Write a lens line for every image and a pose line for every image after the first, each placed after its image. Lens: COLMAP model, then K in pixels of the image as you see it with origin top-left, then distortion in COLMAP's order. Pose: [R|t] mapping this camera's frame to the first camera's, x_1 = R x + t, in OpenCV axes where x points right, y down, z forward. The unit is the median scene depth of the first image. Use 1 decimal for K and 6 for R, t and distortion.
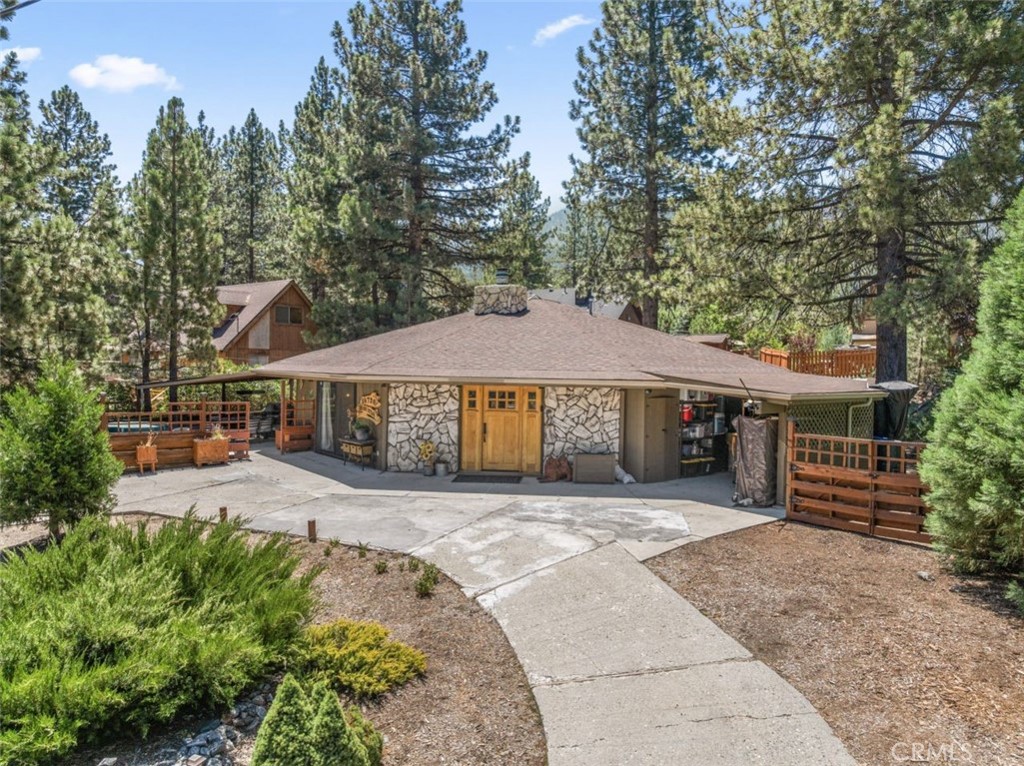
lens RADIAL K [[702.2, 0, 509.8], [0, 702.2, 381.0], [0, 0, 1]] dist [-0.009958, -0.003175]
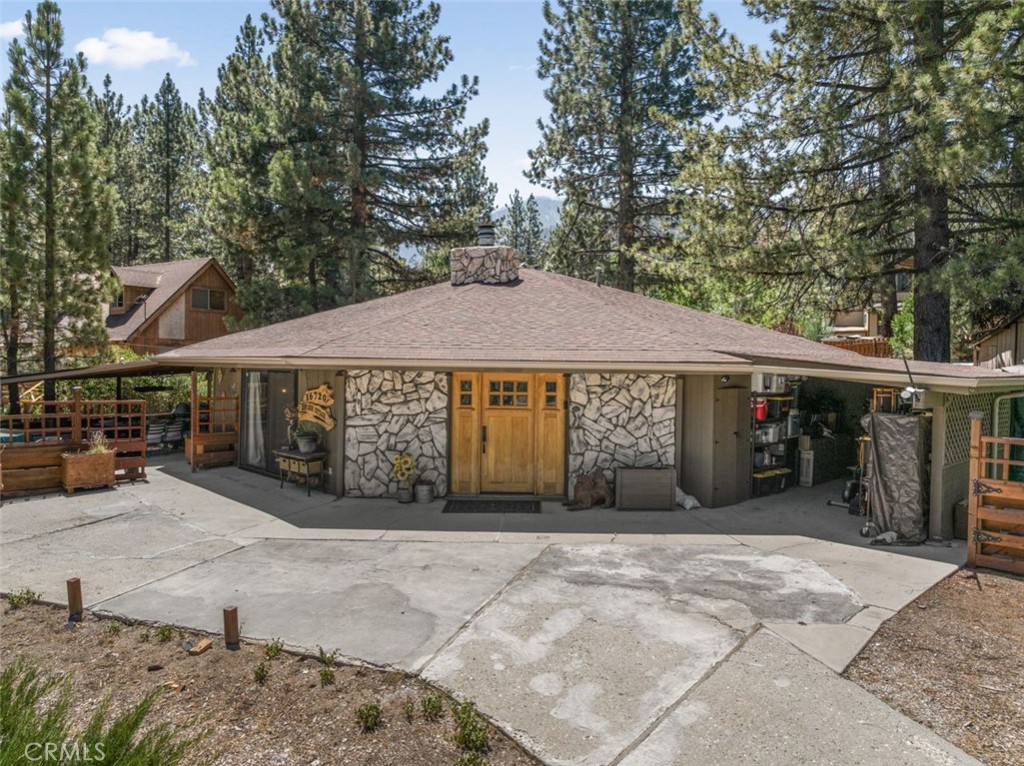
lens RADIAL K [[707.4, 0, 512.0], [0, 707.4, 383.0], [0, 0, 1]] dist [-0.043278, 0.031059]
pose [[0.995435, -0.005974, 0.095251, -0.053015], [0.005704, 0.999979, 0.003105, 0.009826], [-0.095268, -0.002547, 0.995448, 0.201369]]
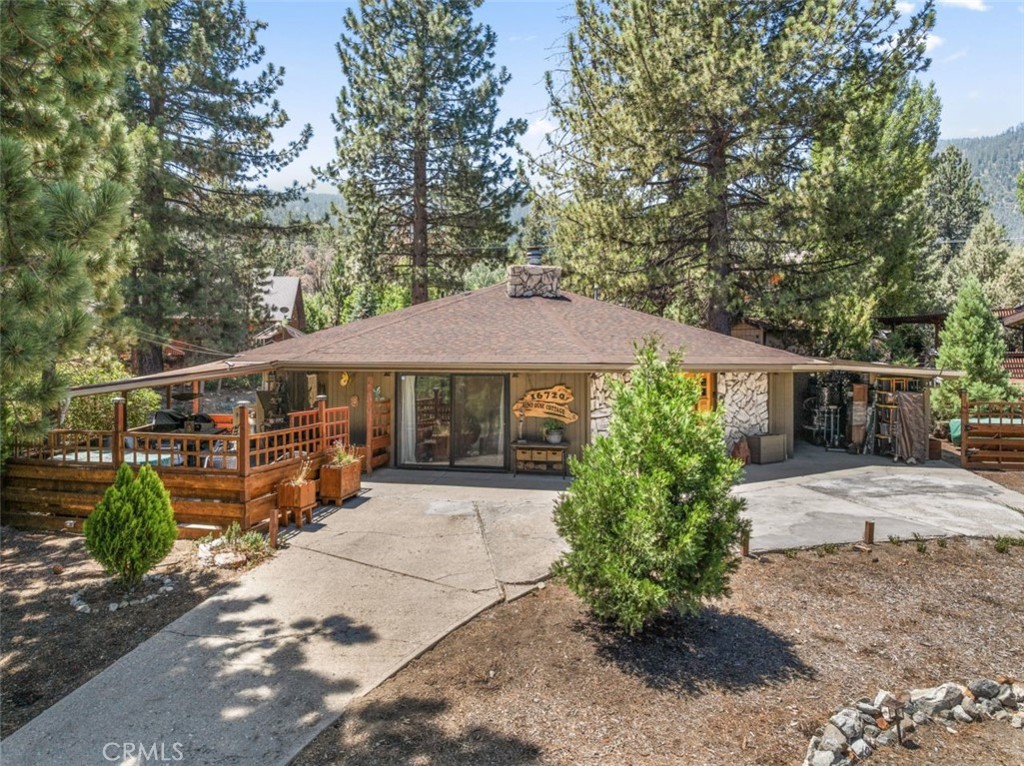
lens RADIAL K [[717.0, 0, 514.6], [0, 717.0, 347.0], [0, 0, 1]] dist [-0.024284, -0.002433]
pose [[0.771170, -0.000519, 0.636629, -0.568479], [0.022794, 0.999381, -0.026796, -0.005654], [-0.636221, 0.035175, 0.770704, 0.271047]]
